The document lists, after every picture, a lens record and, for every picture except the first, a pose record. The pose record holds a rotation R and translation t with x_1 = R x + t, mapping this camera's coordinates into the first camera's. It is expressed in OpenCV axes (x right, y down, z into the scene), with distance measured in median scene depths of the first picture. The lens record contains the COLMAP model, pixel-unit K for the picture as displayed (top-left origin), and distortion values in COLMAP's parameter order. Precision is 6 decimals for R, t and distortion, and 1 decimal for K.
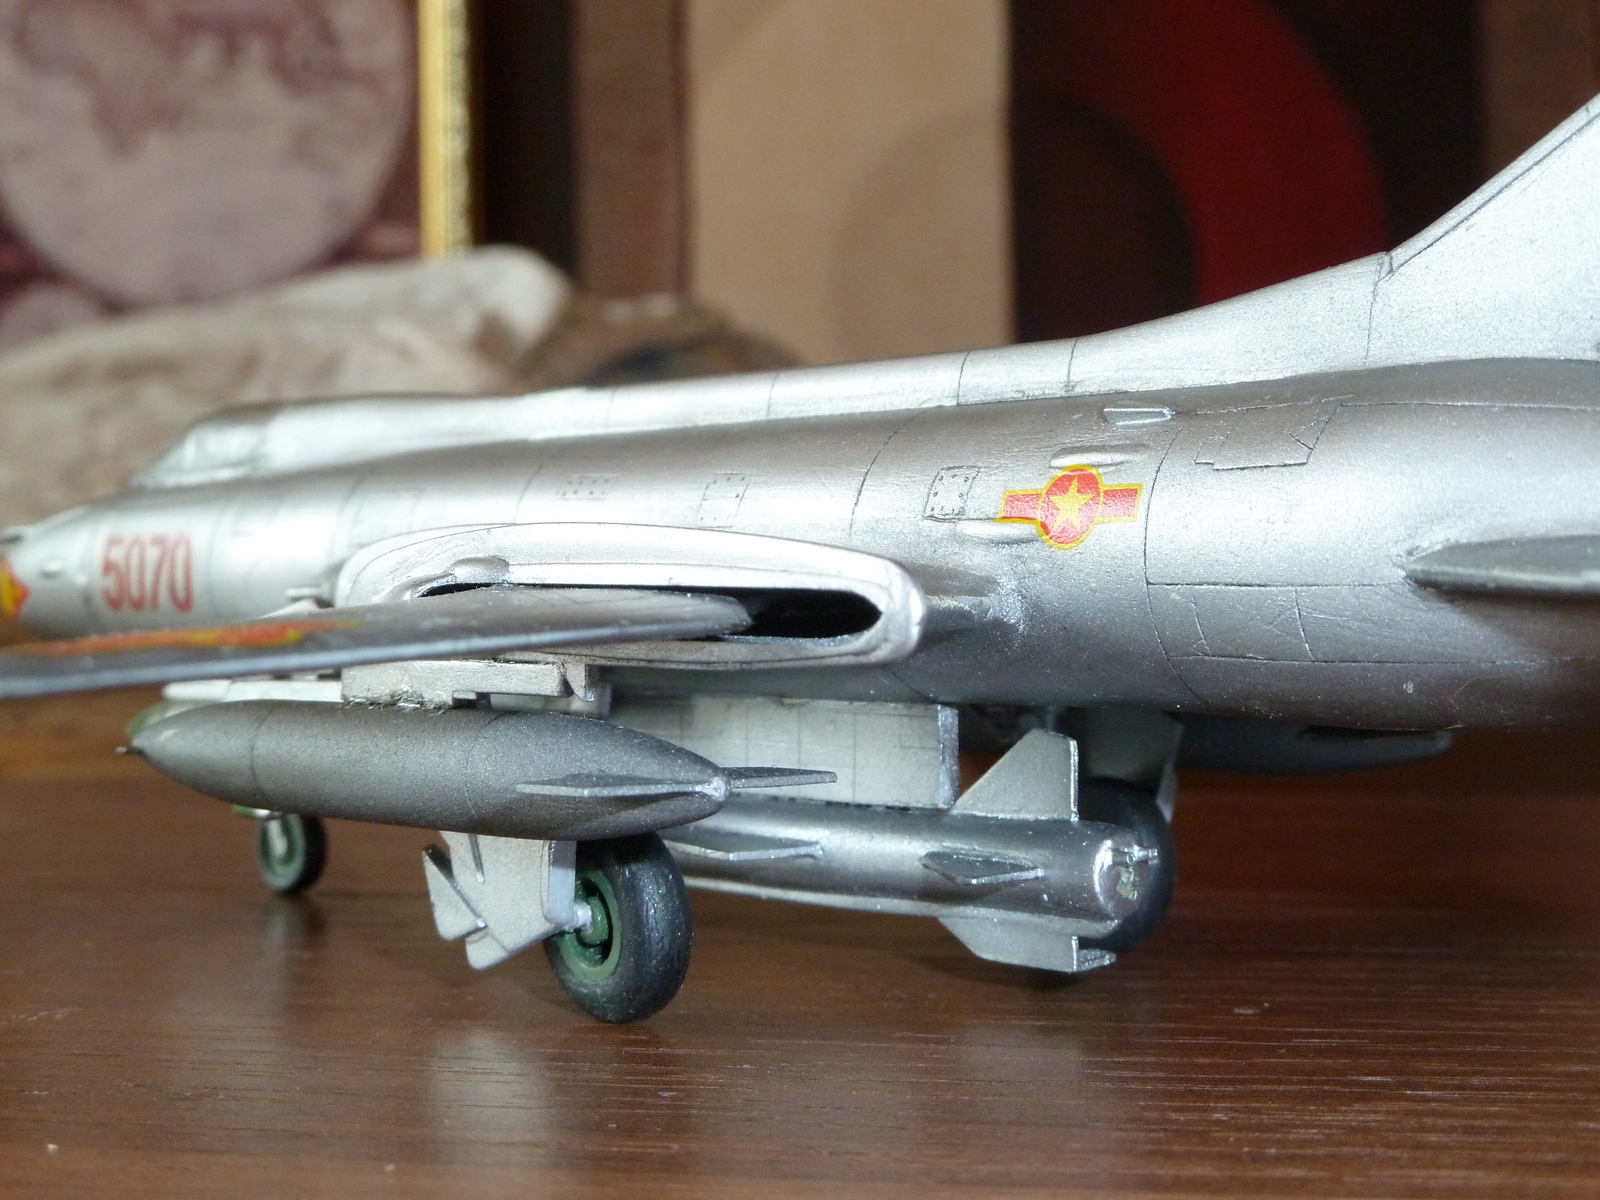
lens RADIAL K [[2750.4, 0, 800.0], [0, 2750.4, 600.0], [0, 0, 1]] dist [-0.099101, 0.033821]
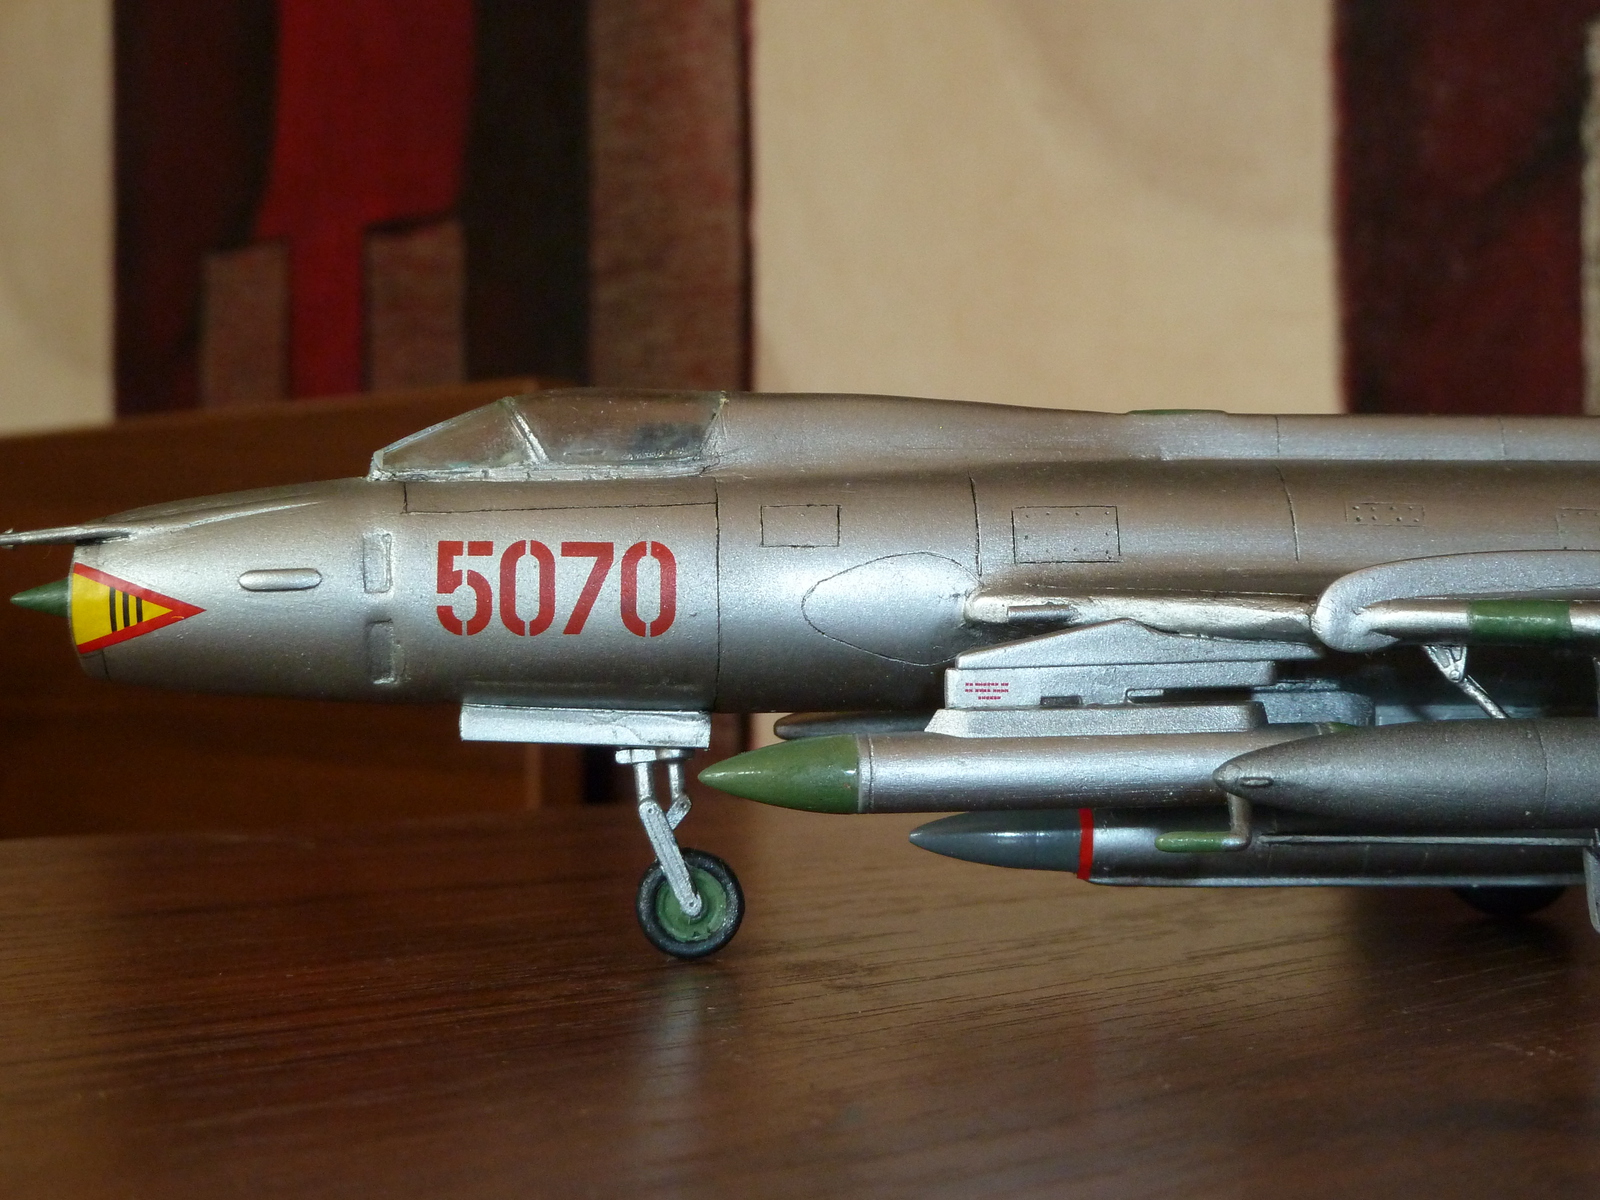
lens RADIAL K [[2750.4, 0, 800.0], [0, 2750.4, 600.0], [0, 0, 1]] dist [-0.099101, 0.033821]
pose [[0.590874, 0.007348, 0.806731, -1.238030], [0.000720, 0.999953, -0.009636, 0.002499], [-0.806764, 0.006274, 0.590841, 0.653004]]
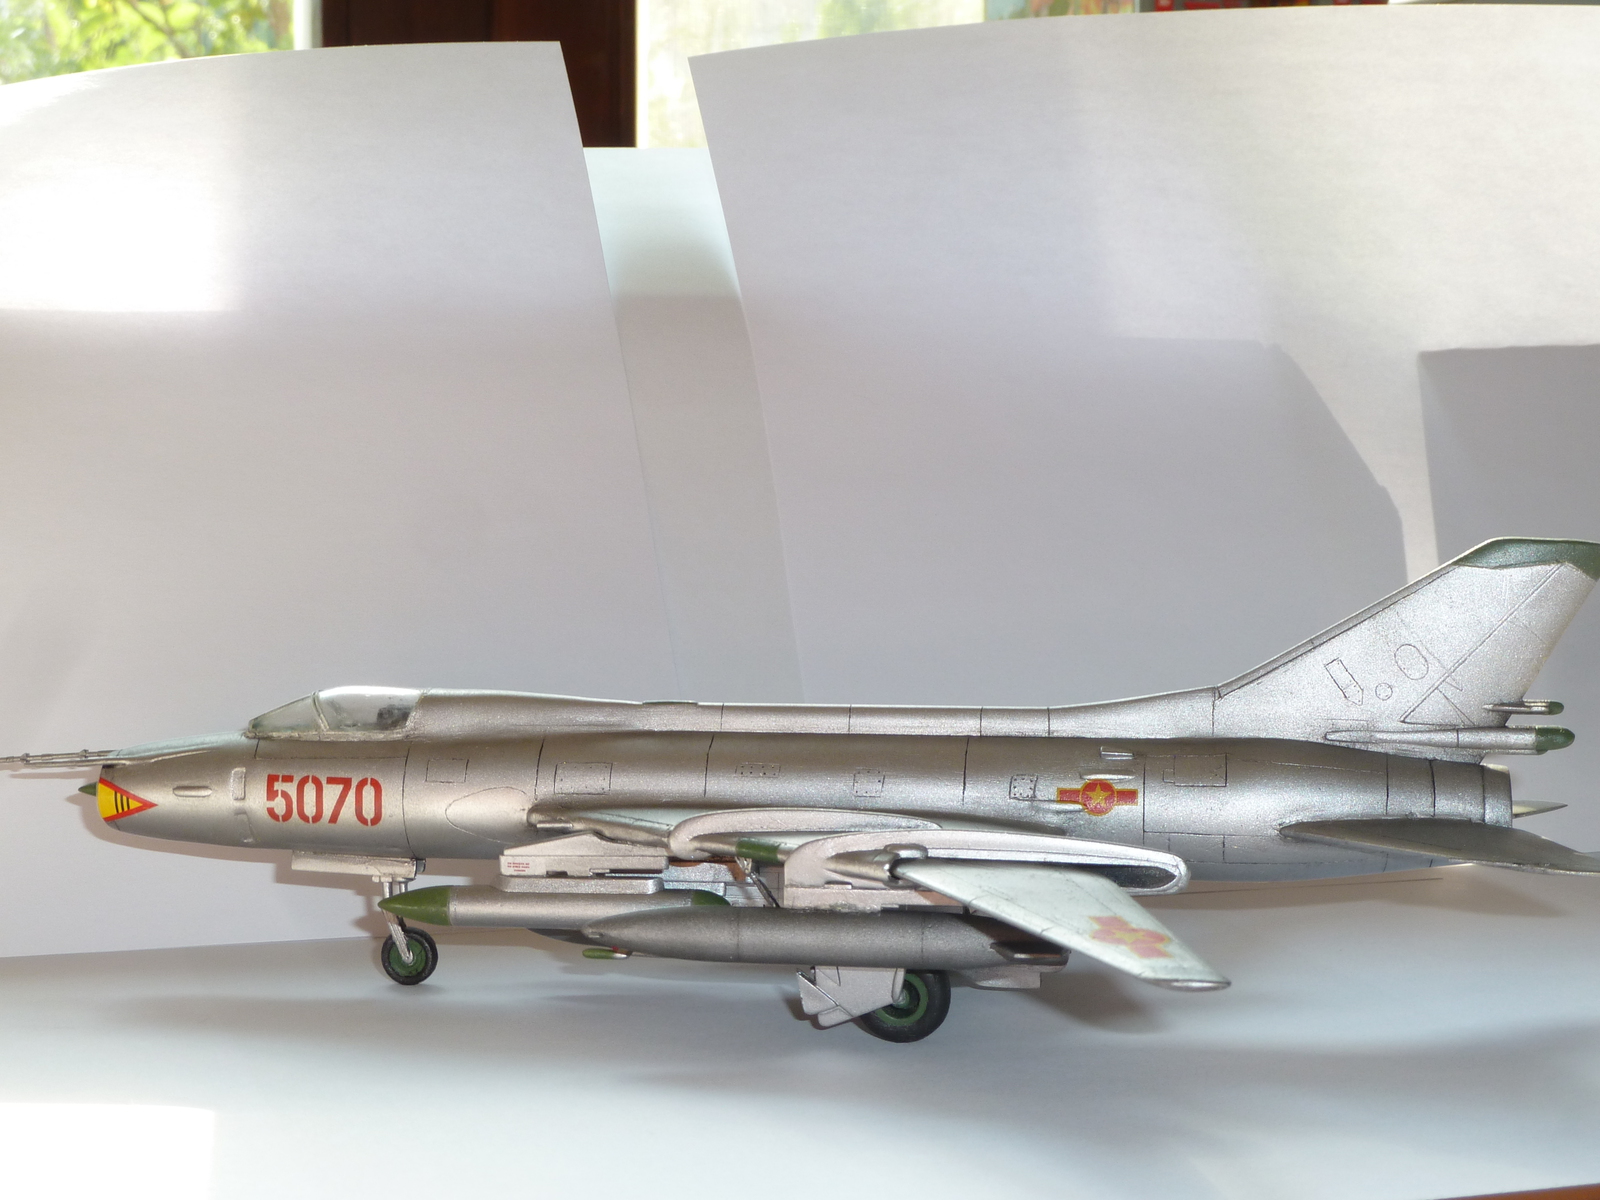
lens RADIAL K [[2750.4, 0, 800.0], [0, 2750.4, 600.0], [0, 0, 1]] dist [-0.099101, 0.033821]
pose [[0.763683, -0.046620, 0.643906, -1.520558], [-0.004492, 0.996981, 0.077511, -0.364382], [-0.645576, -0.062086, 0.761168, -0.575057]]
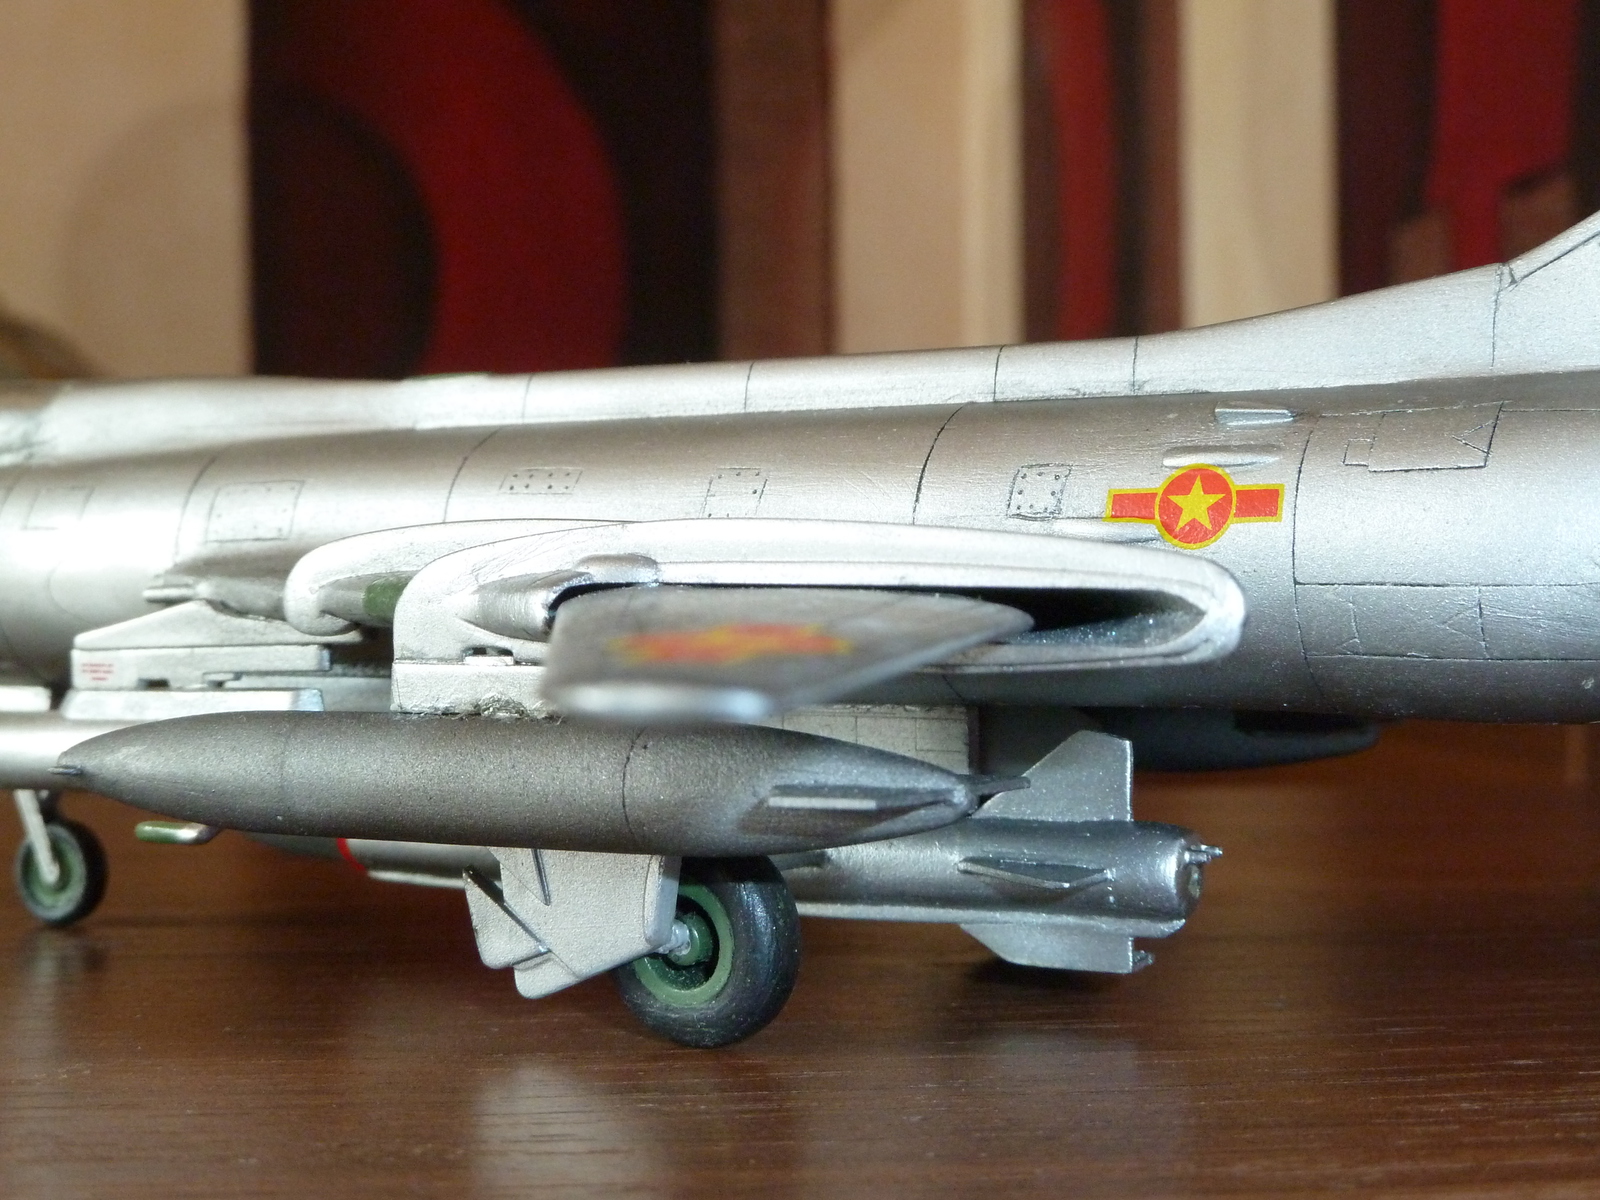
lens RADIAL K [[2750.4, 0, 800.0], [0, 2750.4, 600.0], [0, 0, 1]] dist [-0.099101, 0.033821]
pose [[0.952004, -0.001451, 0.306083, -0.328622], [0.001429, 0.999999, 0.000294, -0.000427], [-0.306083, 0.000157, 0.952005, 0.090795]]
